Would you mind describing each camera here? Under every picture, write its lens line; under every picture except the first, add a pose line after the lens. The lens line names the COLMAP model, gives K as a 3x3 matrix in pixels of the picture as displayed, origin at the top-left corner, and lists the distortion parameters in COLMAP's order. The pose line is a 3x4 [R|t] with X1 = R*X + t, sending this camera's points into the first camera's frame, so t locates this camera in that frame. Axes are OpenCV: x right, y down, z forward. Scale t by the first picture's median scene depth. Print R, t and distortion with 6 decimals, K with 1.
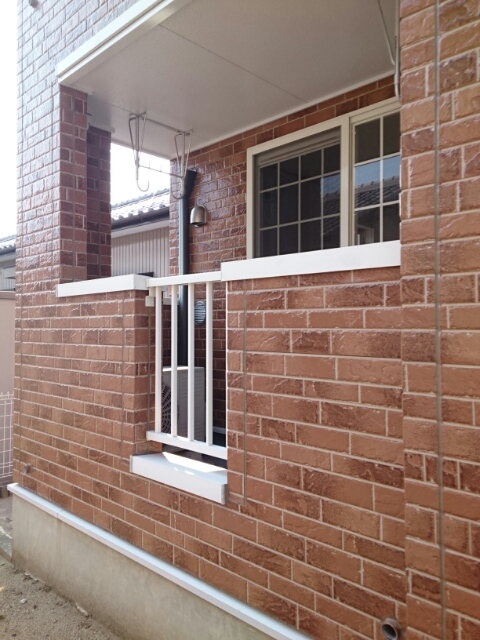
lens RADIAL K [[505.5, 0, 240.3], [0, 505.5, 320.2], [0, 0, 1]] dist [0.049054, -0.006560]
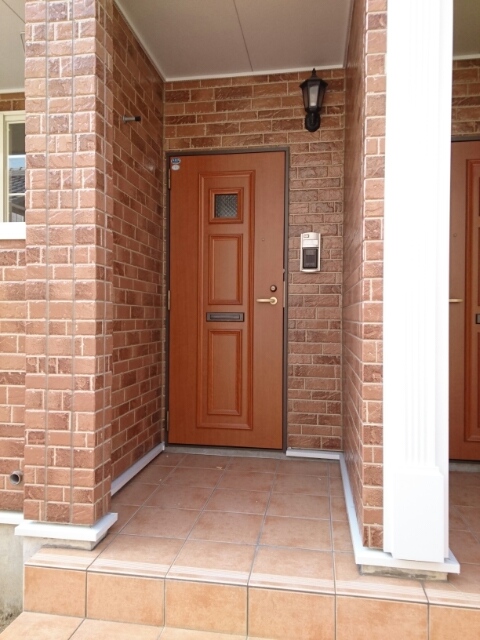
lens RADIAL K [[505.5, 0, 237.9], [0, 505.5, 314.9], [0, 0, 1]] dist [0.049054, -0.006560]
pose [[0.821842, 0.006529, 0.569677, -0.038546], [-0.015663, 0.999815, 0.011137, 0.101454], [-0.569499, -0.018075, 0.821793, -0.675548]]
